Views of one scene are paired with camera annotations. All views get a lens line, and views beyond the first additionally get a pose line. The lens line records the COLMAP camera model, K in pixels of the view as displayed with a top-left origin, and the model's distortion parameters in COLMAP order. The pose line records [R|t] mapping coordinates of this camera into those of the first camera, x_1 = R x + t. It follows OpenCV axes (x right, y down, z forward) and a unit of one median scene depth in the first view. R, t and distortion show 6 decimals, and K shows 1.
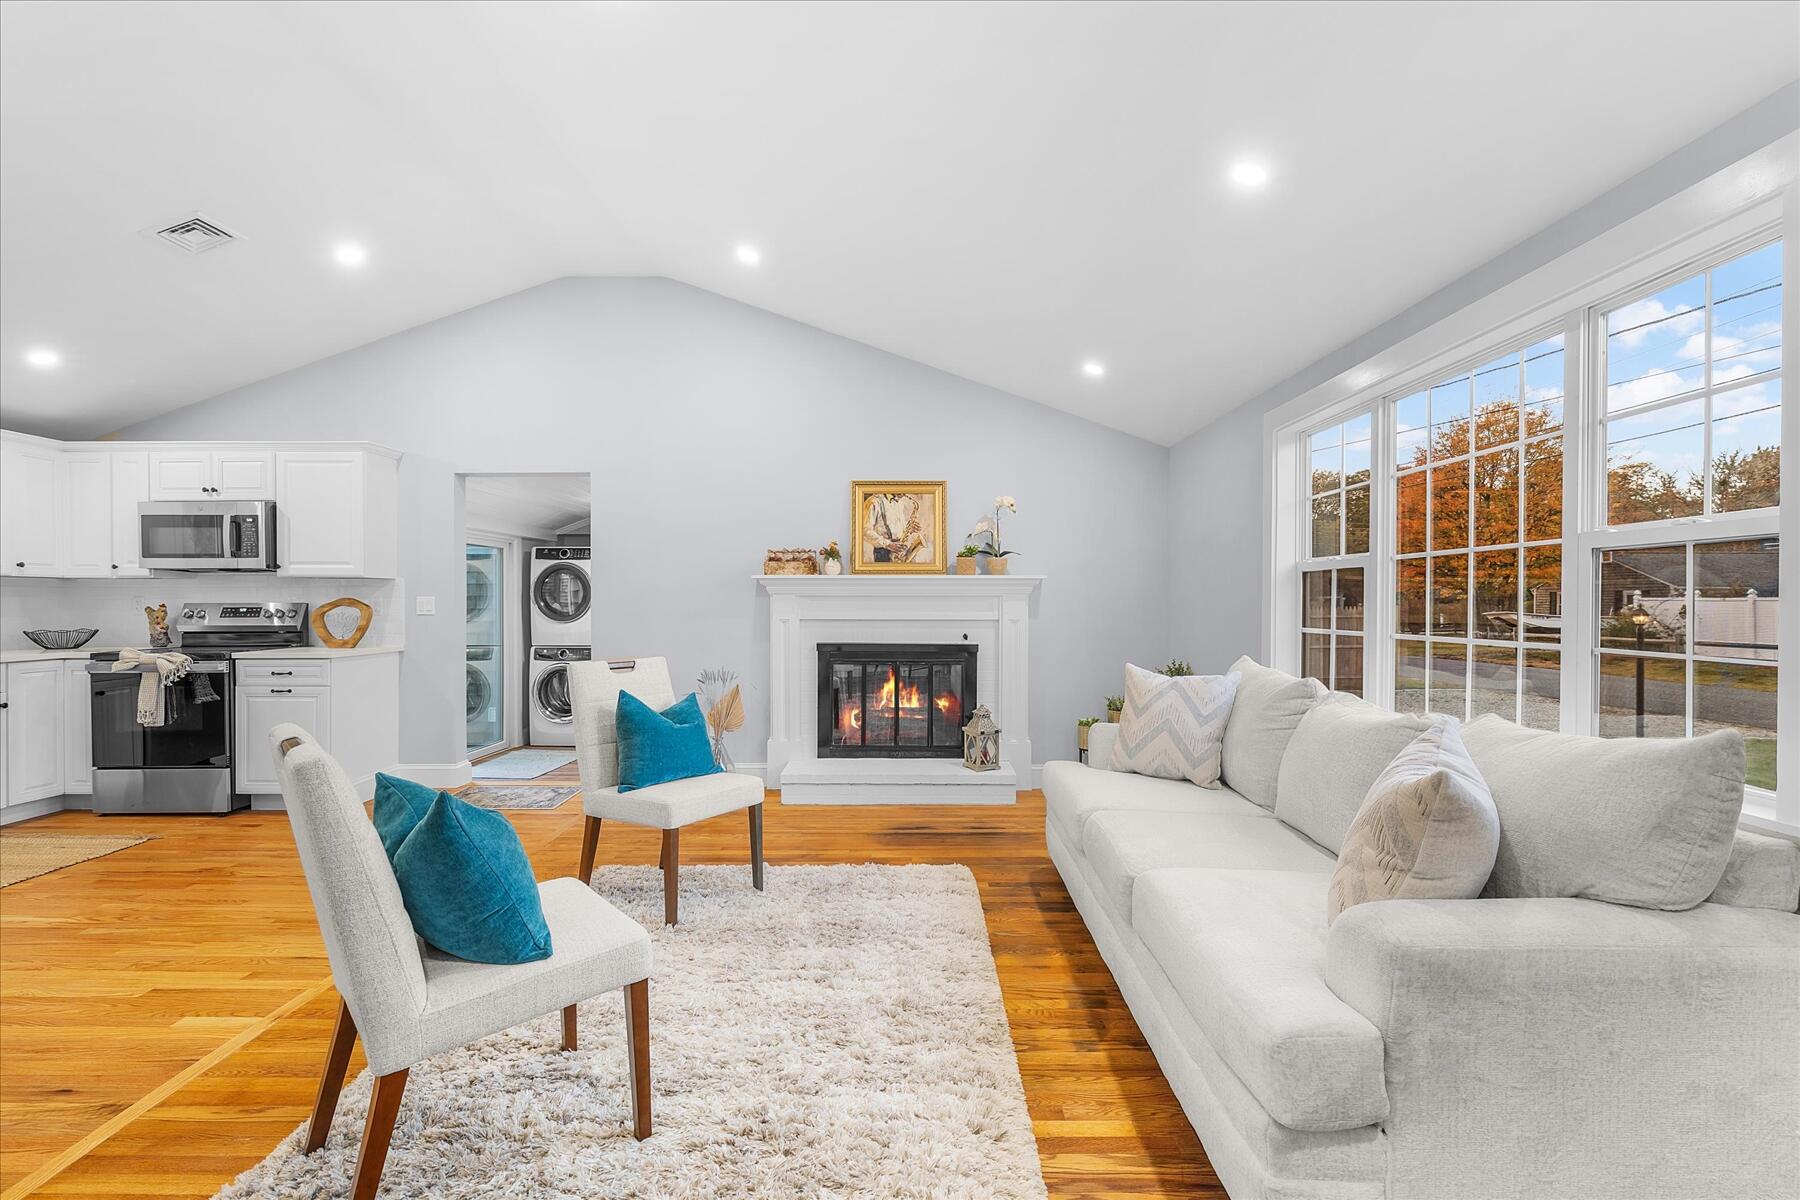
lens RADIAL K [[815.5, 0, 904.7], [0, 815.5, 604.2], [0, 0, 1]] dist [0.001382, 0.000323]
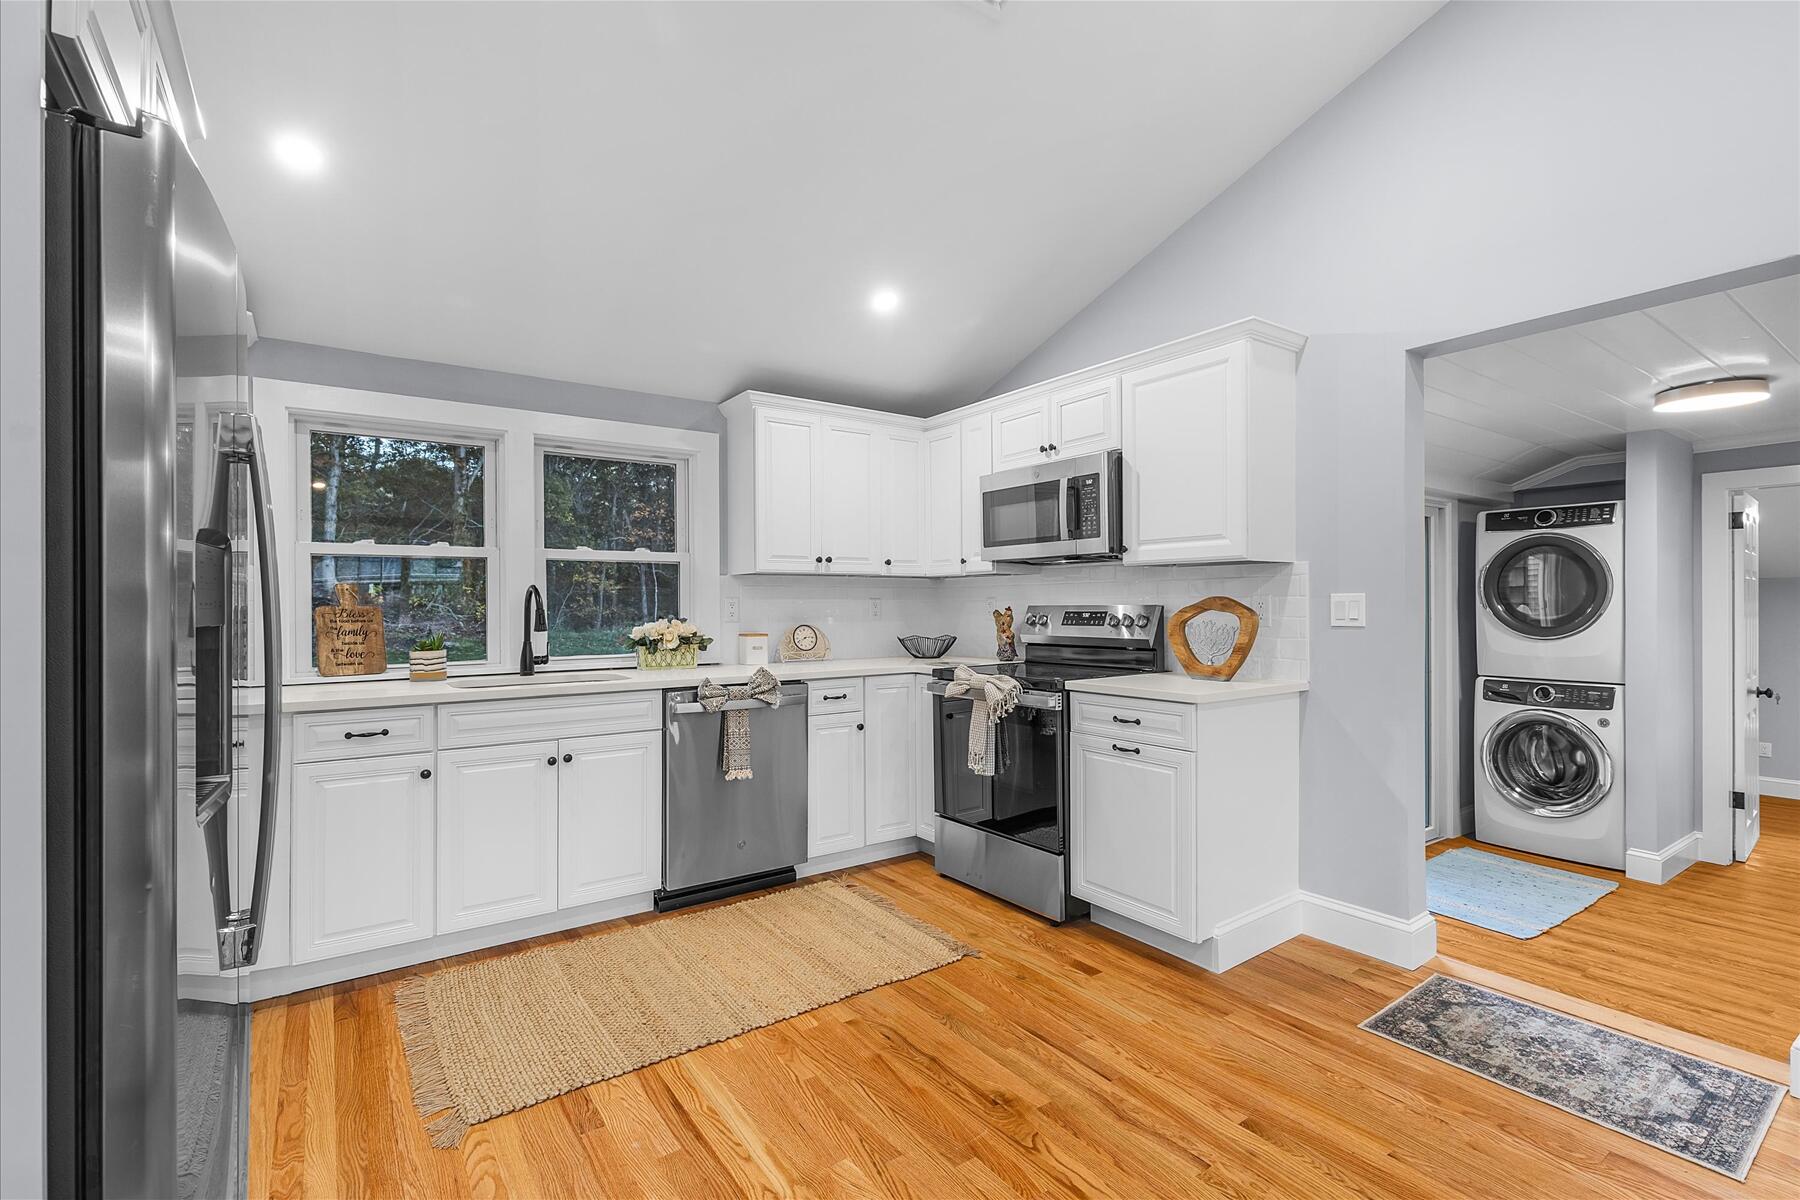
lens RADIAL K [[815.5, 0, 904.7], [0, 815.5, 604.2], [0, 0, 1]] dist [0.001382, 0.000323]
pose [[0.588830, -0.002100, -0.808254, -0.336279], [0.000480, 0.999997, -0.002249, -0.001010], [0.808257, 0.000936, 0.588829, 0.463233]]
